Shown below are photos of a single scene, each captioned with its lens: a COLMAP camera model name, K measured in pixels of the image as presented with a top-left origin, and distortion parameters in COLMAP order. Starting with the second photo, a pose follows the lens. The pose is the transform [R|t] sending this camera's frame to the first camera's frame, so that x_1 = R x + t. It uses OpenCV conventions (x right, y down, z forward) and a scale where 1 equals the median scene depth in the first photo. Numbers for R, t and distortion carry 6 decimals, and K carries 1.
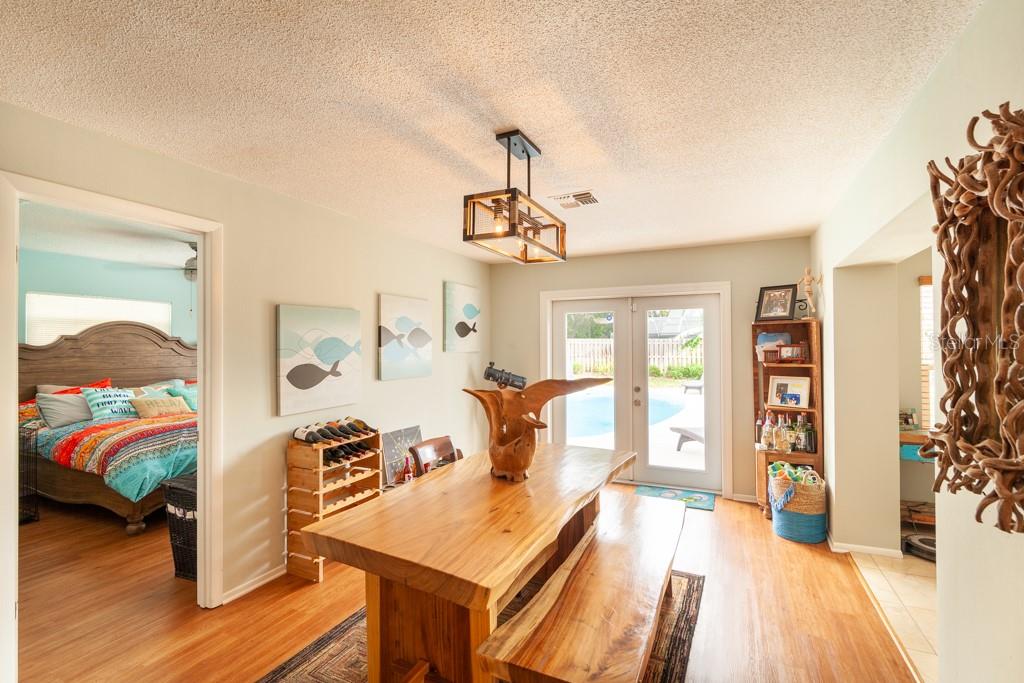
lens RADIAL K [[468.4, 0, 514.6], [0, 468.4, 344.4], [0, 0, 1]] dist [0.001905, -0.000724]
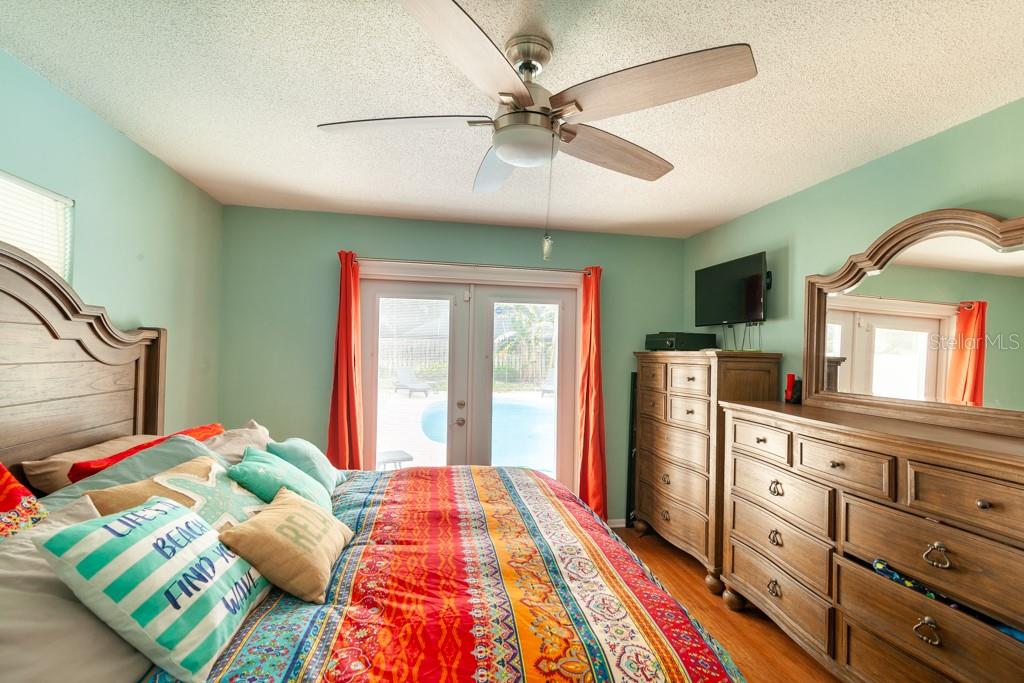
lens RADIAL K [[468.4, 0, 517.7], [0, 468.4, 343.7], [0, 0, 1]] dist [0.001905, -0.000724]
pose [[0.809646, 0.027132, 0.586291, -0.797732], [-0.026260, 0.999605, -0.009995, 0.007640], [-0.586330, -0.007304, 0.810039, 0.654102]]
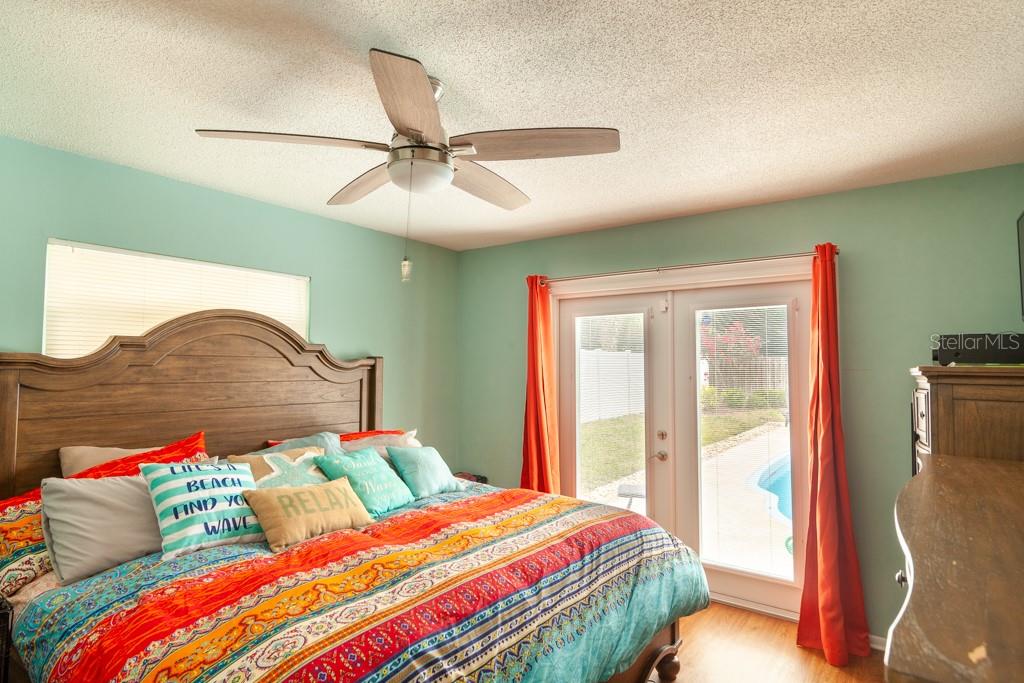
lens RADIAL K [[550.8, 0, 513.3], [0, 550.8, 343.6], [0, 0, 1]] dist [0.000904, 0.000915]
pose [[0.980738, -0.000962, -0.195324, -0.472002], [-0.006255, 0.999320, -0.036329, 0.004635], [0.195227, 0.036851, 0.980066, 0.541658]]
